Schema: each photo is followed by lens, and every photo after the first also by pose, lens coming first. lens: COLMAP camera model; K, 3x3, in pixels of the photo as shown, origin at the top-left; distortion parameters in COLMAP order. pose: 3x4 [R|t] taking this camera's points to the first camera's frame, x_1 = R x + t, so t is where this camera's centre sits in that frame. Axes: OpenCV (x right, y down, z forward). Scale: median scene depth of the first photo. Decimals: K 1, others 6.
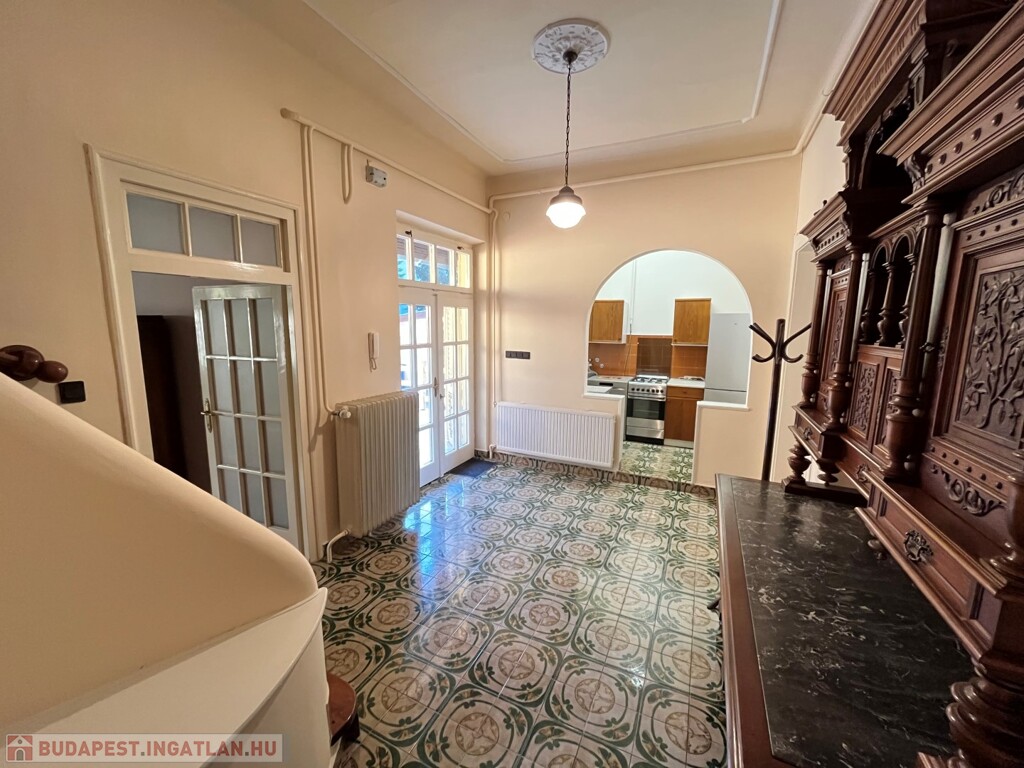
lens RADIAL K [[412.2, 0, 506.0], [0, 412.2, 384.8], [0, 0, 1]] dist [-0.001473, -0.000183]
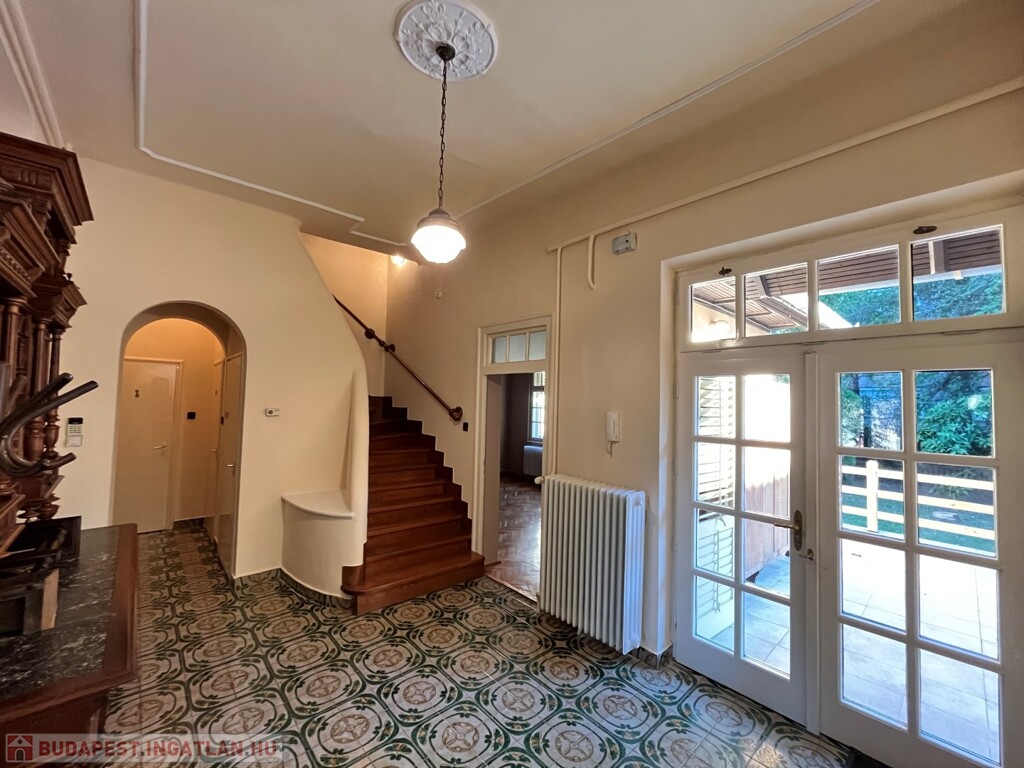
lens RADIAL K [[412.2, 0, 506.0], [0, 412.2, 384.8], [0, 0, 1]] dist [-0.001473, -0.000183]
pose [[-0.377191, -0.051504, -0.924702, 0.726192], [-0.166844, 0.985896, 0.013144, -0.192923], [0.910983, 0.159239, -0.380464, 1.367108]]
